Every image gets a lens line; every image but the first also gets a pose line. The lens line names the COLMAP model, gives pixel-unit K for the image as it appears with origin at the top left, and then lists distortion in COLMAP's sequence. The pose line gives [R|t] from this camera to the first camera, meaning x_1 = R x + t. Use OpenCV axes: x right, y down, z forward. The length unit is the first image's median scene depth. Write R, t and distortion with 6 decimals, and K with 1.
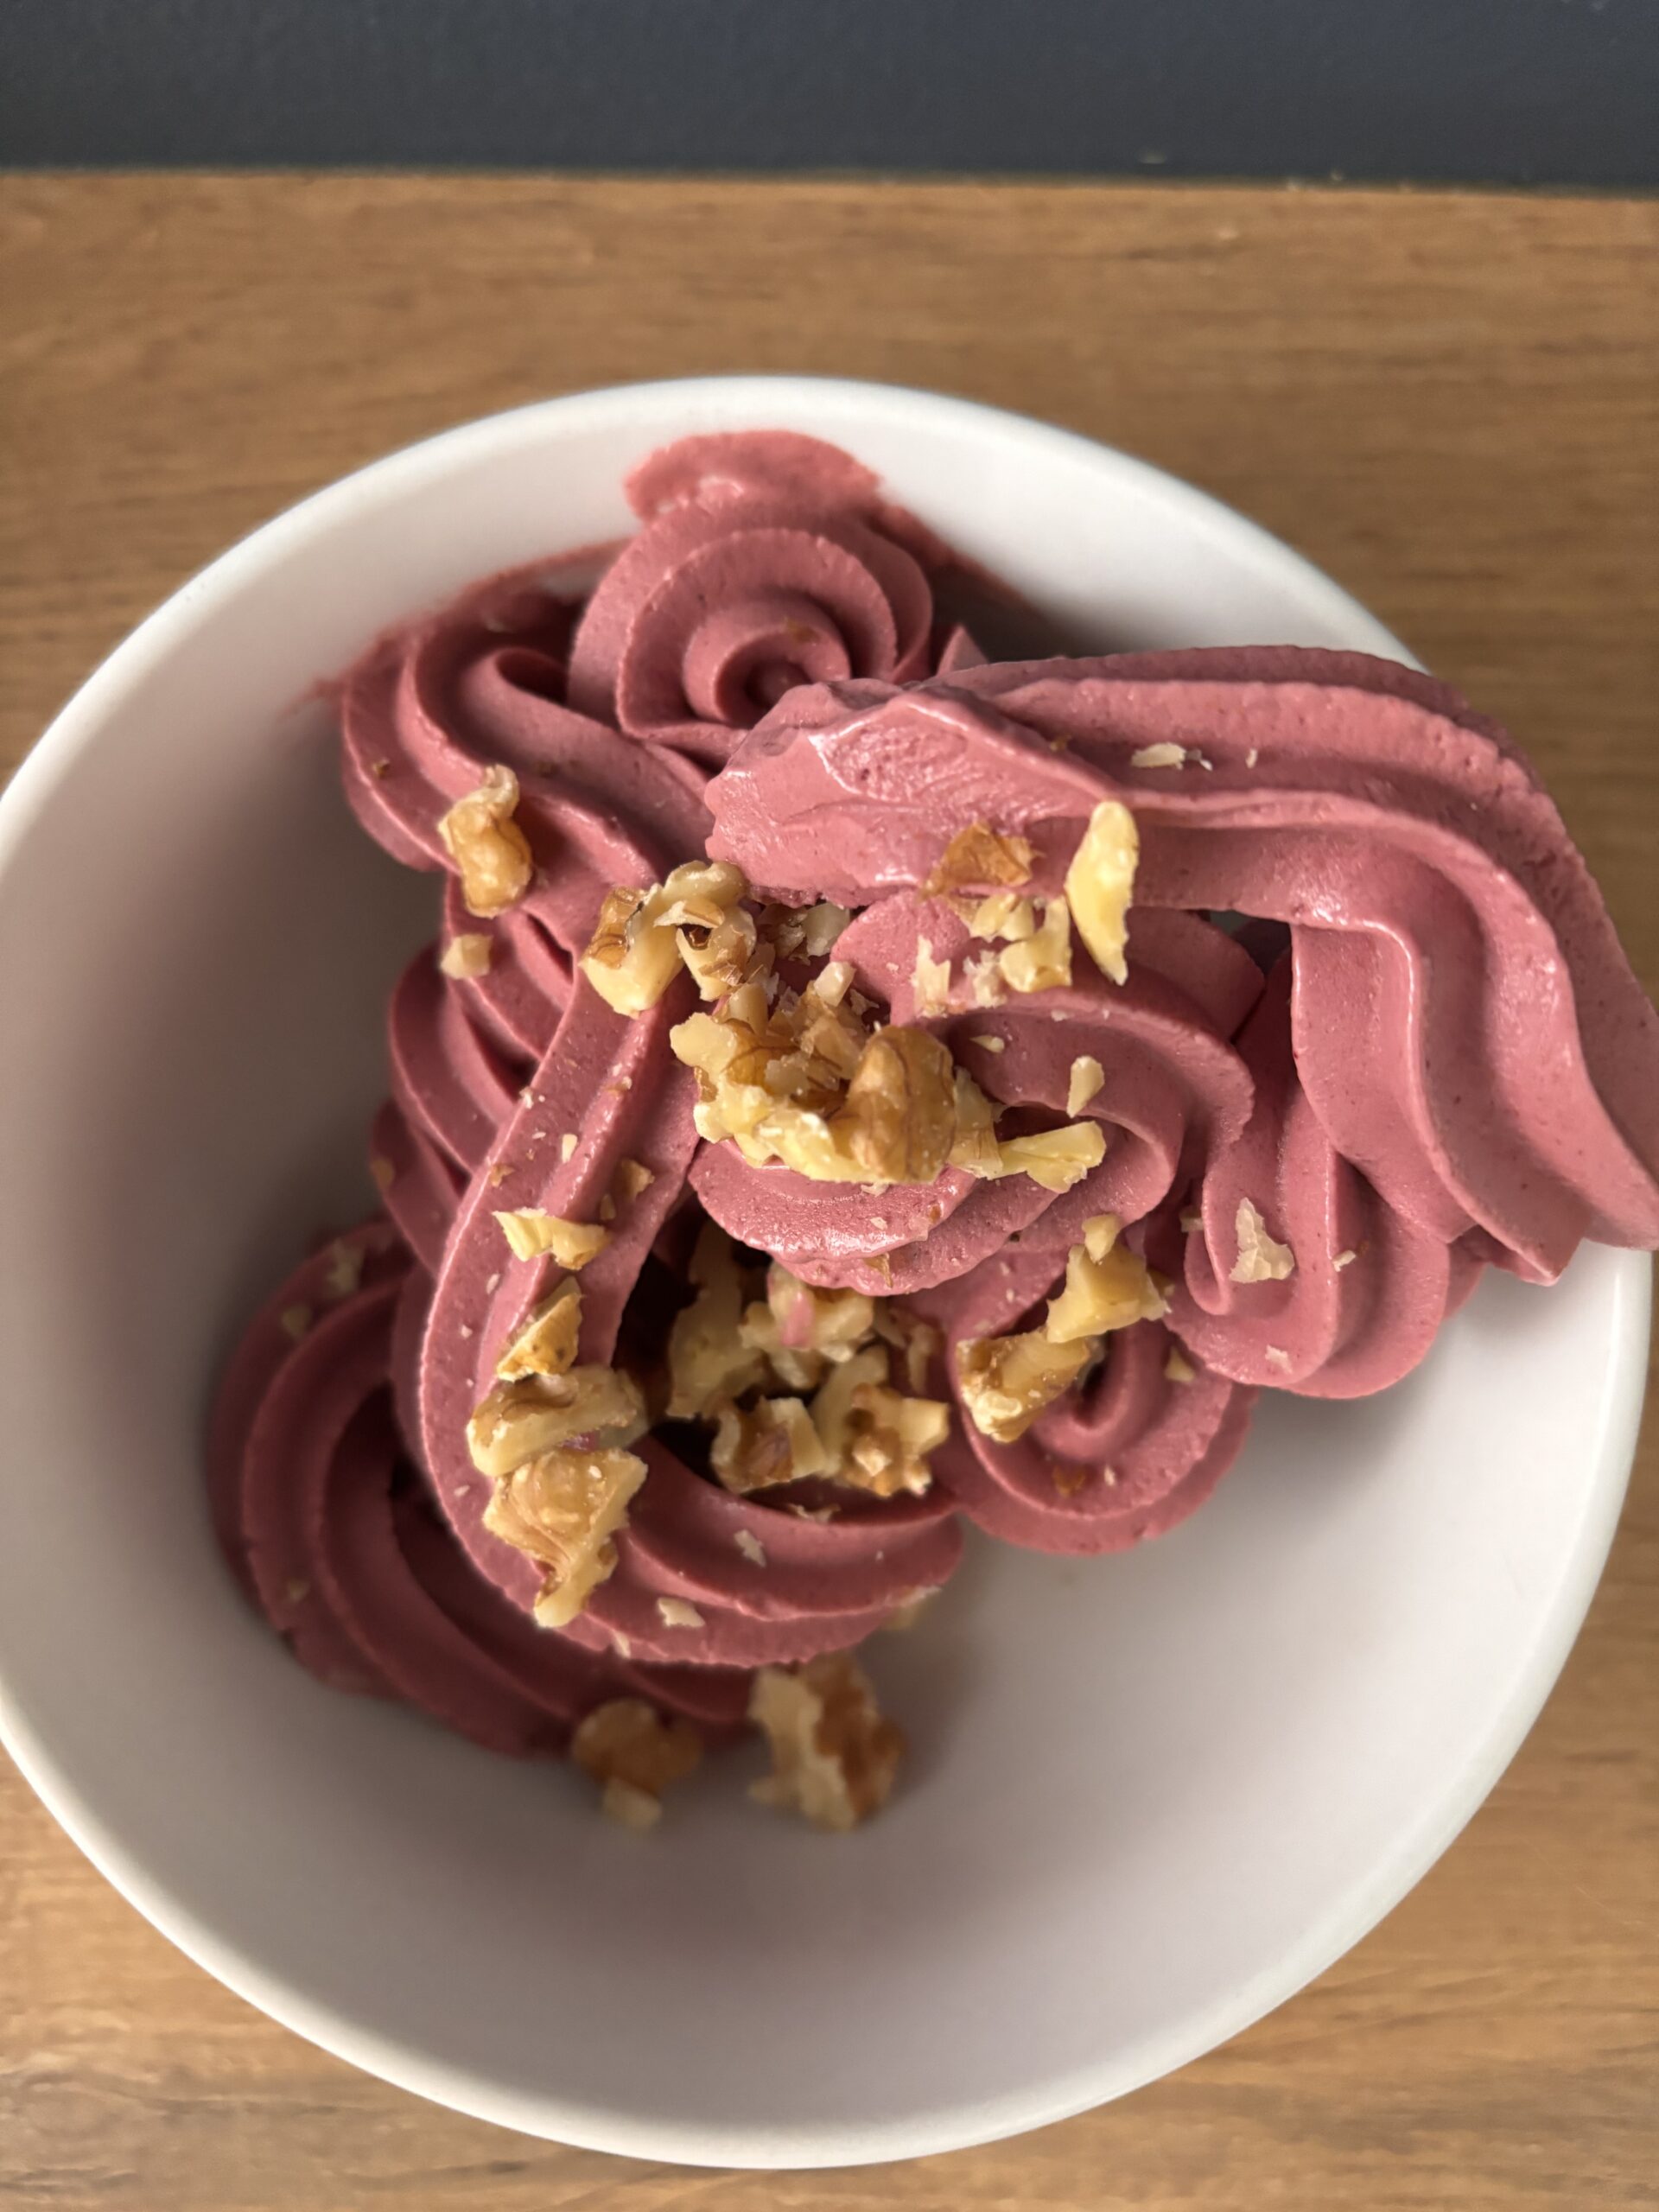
lens RADIAL K [[1676.5, 0, 844.2], [0, 1676.5, 1106.3], [0, 0, 1]] dist [0.039661, 0.000474]
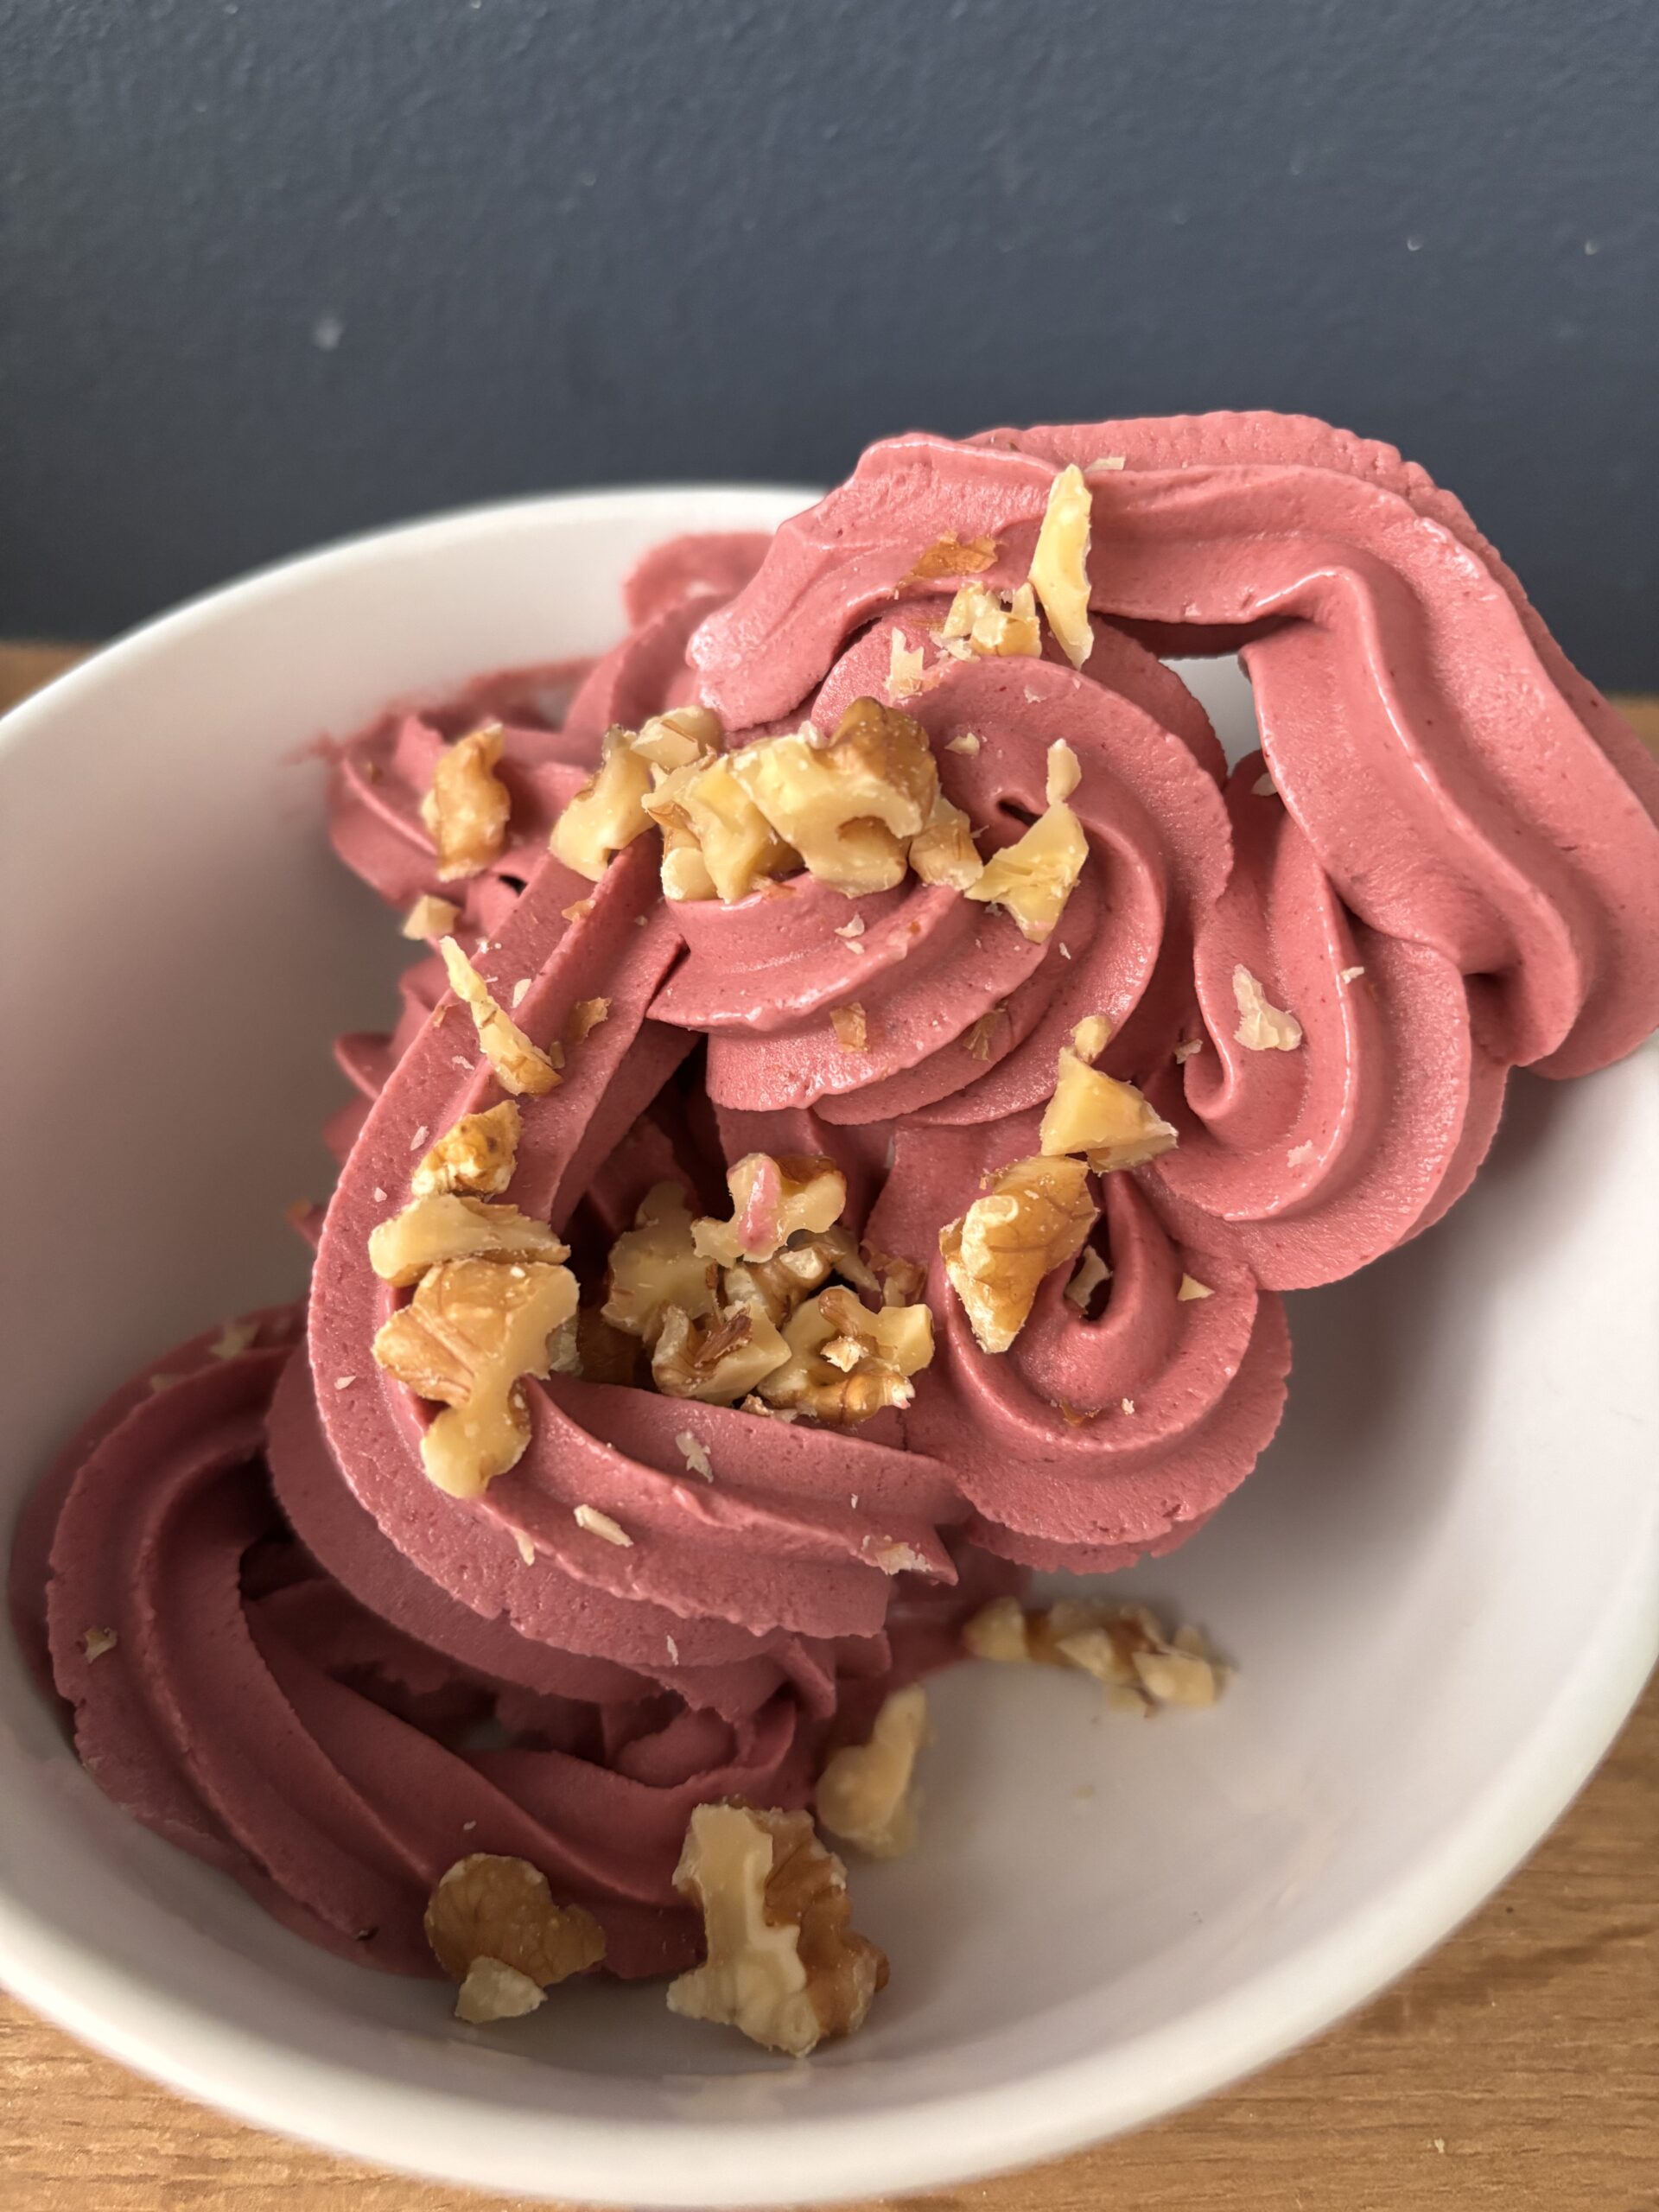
lens RADIAL K [[1678.0, 0, 829.5], [0, 1678.0, 1106.0], [0, 0, 1]] dist [0.006233, -0.002616]
pose [[0.999493, 0.013258, 0.028949, -0.017792], [0.005397, 0.825502, -0.564373, 0.623166], [-0.031380, 0.564243, 0.825012, 0.258265]]
